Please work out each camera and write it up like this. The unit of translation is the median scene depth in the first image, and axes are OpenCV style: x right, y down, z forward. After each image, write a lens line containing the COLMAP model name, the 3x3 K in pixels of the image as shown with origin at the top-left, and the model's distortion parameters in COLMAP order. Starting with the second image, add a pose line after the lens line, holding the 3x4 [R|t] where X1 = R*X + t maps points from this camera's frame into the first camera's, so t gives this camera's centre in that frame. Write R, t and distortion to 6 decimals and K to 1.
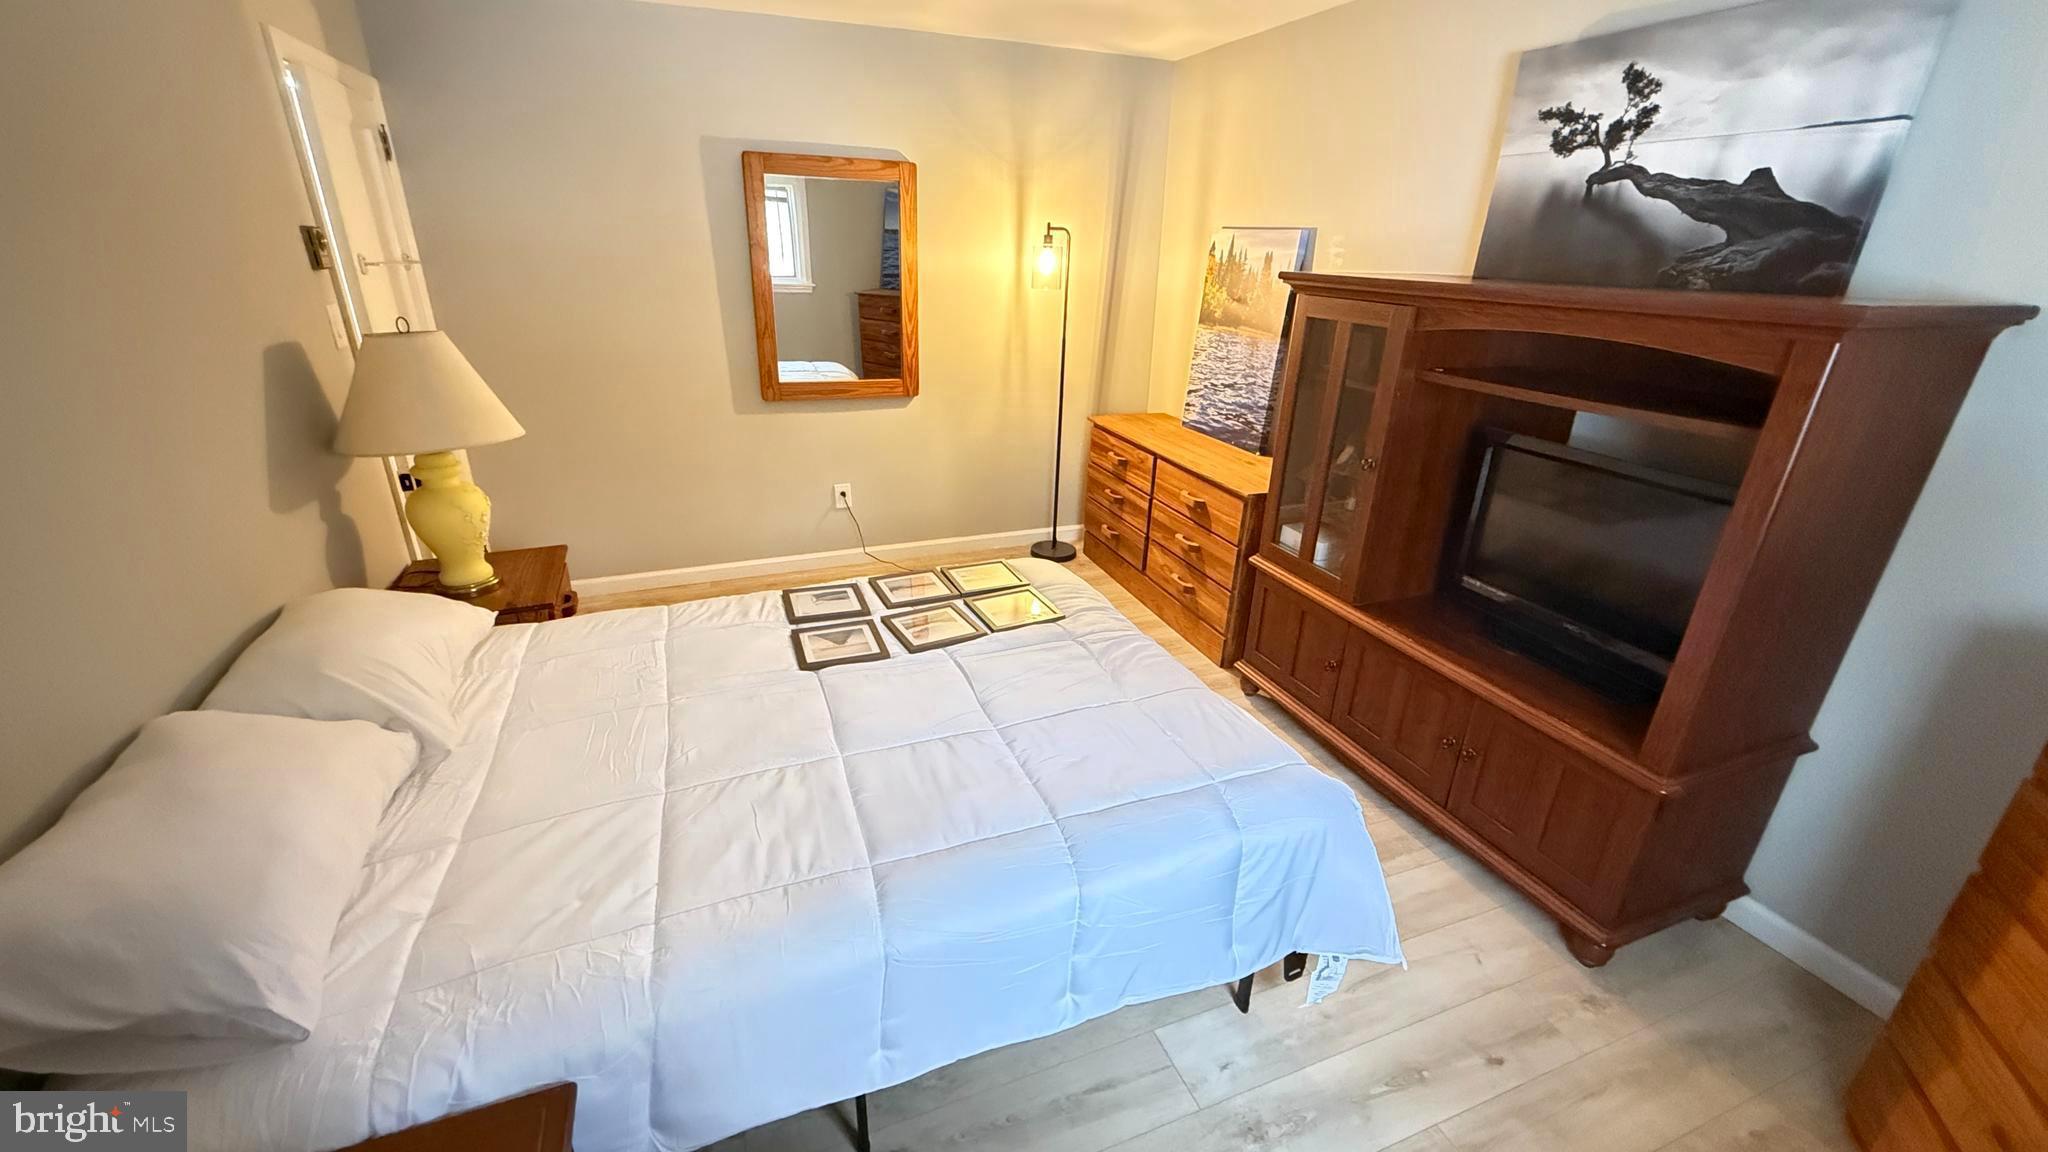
lens RADIAL K [[813.7, 0, 1013.0], [0, 813.7, 573.5], [0, 0, 1]] dist [0.000355, -0.000122]
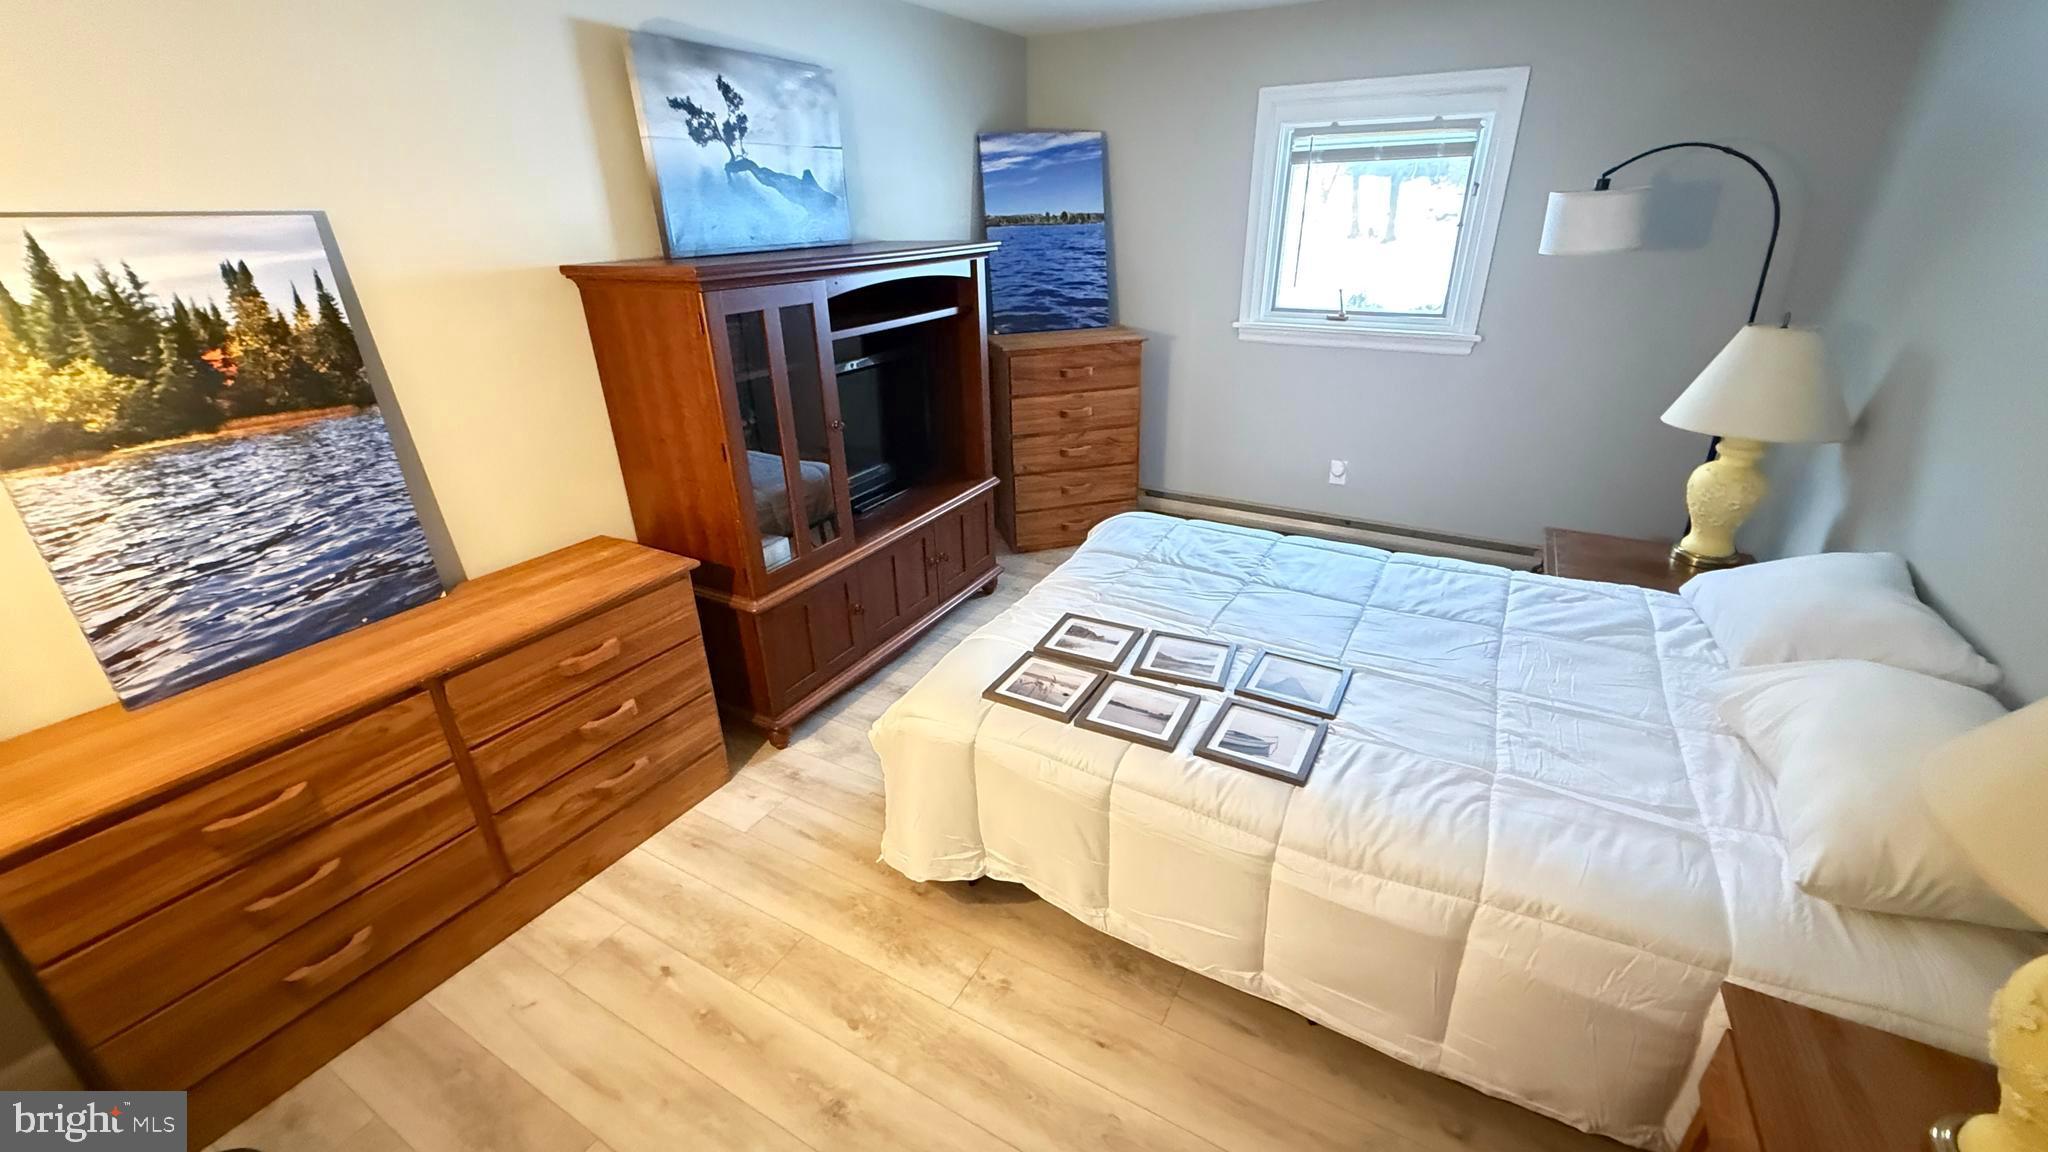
lens RADIAL K [[813.7, 0, 1018.4], [0, 813.7, 575.8], [0, 0, 1]] dist [0.000355, -0.000122]
pose [[-0.631418, -0.327428, 0.702924, -0.385893], [0.300066, 0.732694, 0.610836, -0.402161], [-0.715033, 0.596616, -0.364386, 0.925286]]
